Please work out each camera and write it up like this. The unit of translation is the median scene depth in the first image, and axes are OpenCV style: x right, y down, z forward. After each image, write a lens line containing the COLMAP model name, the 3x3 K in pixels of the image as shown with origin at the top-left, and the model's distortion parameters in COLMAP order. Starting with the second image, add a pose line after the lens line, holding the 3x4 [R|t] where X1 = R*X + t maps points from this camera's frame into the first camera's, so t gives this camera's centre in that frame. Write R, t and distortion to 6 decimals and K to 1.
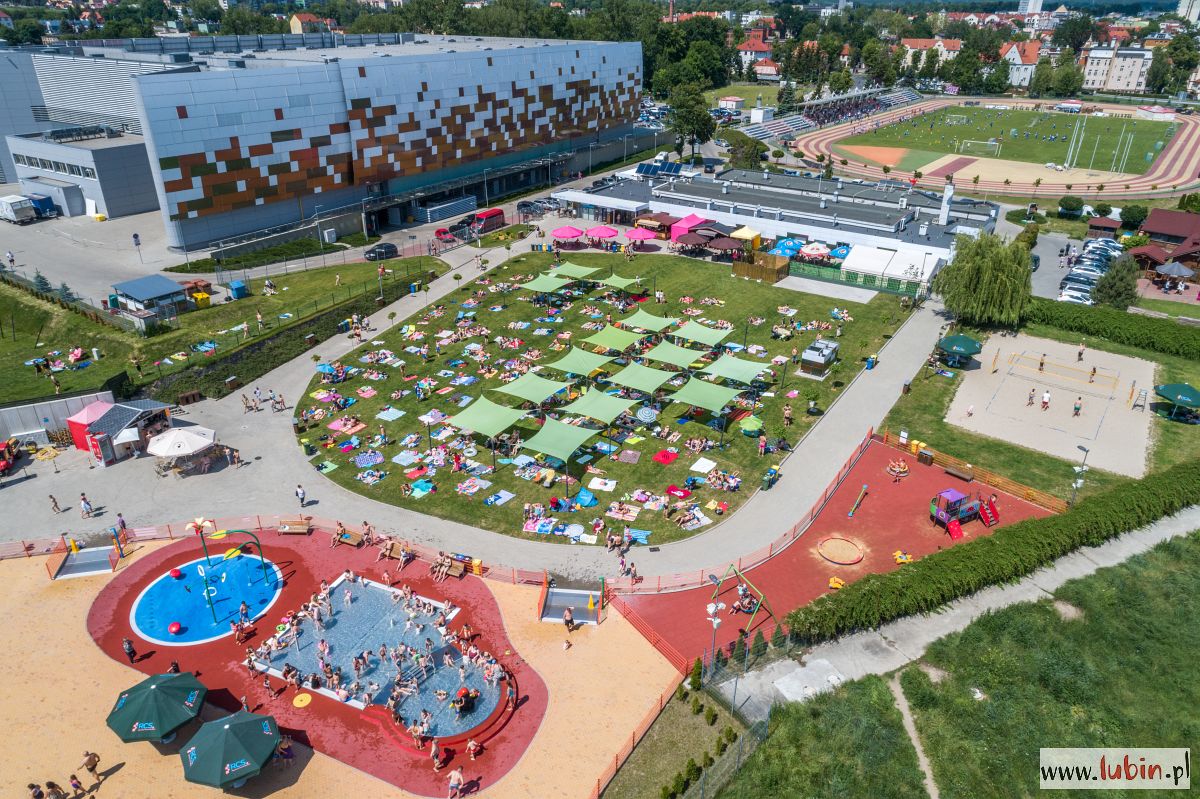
lens RADIAL K [[806.5, 0, 600.0], [0, 806.5, 399.5], [0, 0, 1]] dist [-0.003035, 0.005812]
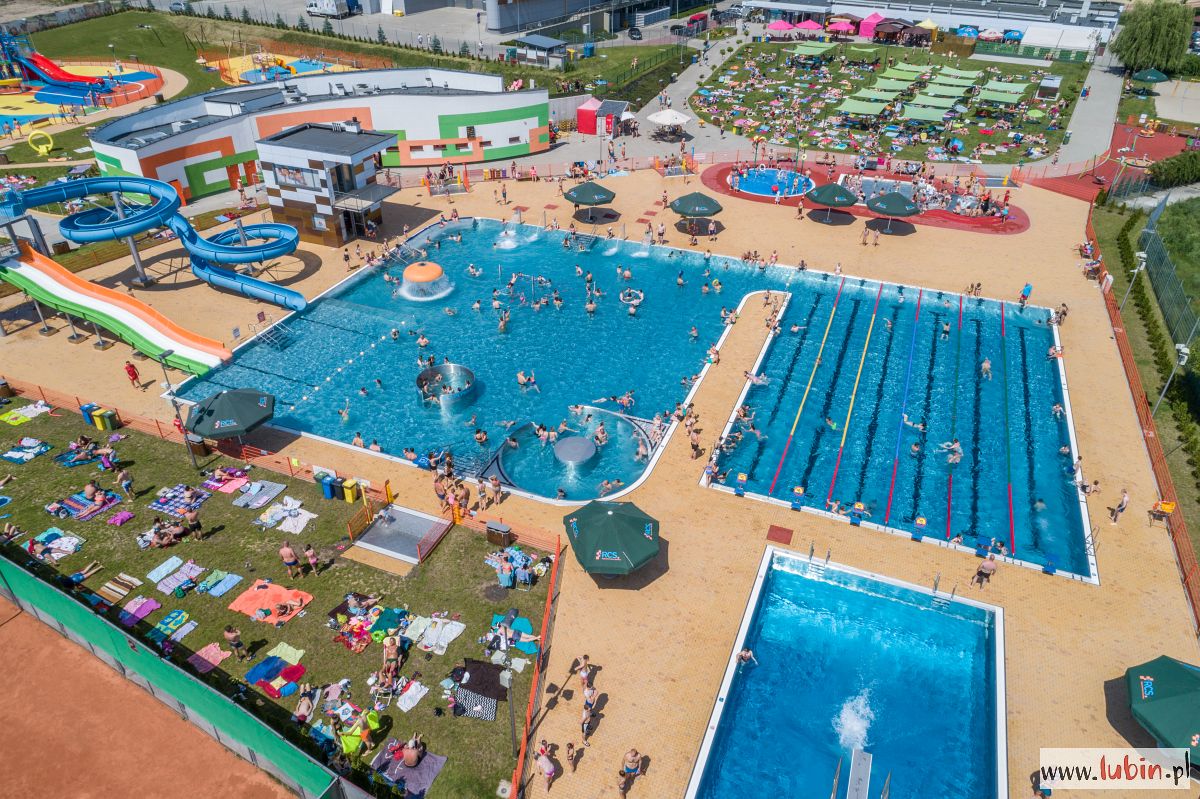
lens RADIAL K [[806.5, 0, 600.0], [0, 806.5, 399.5], [0, 0, 1]] dist [-0.003035, 0.005812]
pose [[0.998898, -0.024776, 0.039865, -0.481069], [0.019754, 0.992364, 0.121751, 0.252486], [-0.042577, -0.120829, 0.991760, -0.331149]]
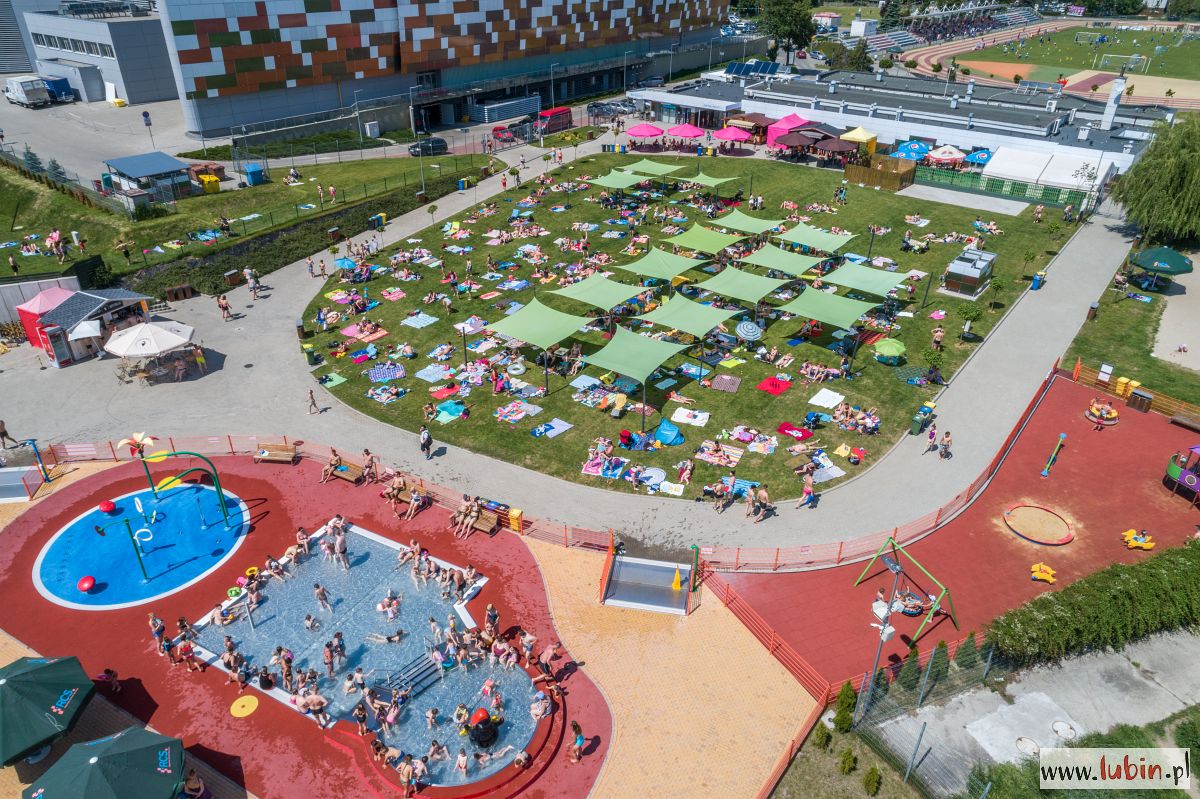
lens RADIAL K [[806.5, 0, 600.0], [0, 806.5, 399.5], [0, 0, 1]] dist [-0.003035, 0.005812]
pose [[0.996432, 0.042478, -0.072926, -0.017426], [-0.037949, 0.997330, 0.062394, 0.030623], [0.075382, -0.059404, 0.995384, 0.170680]]
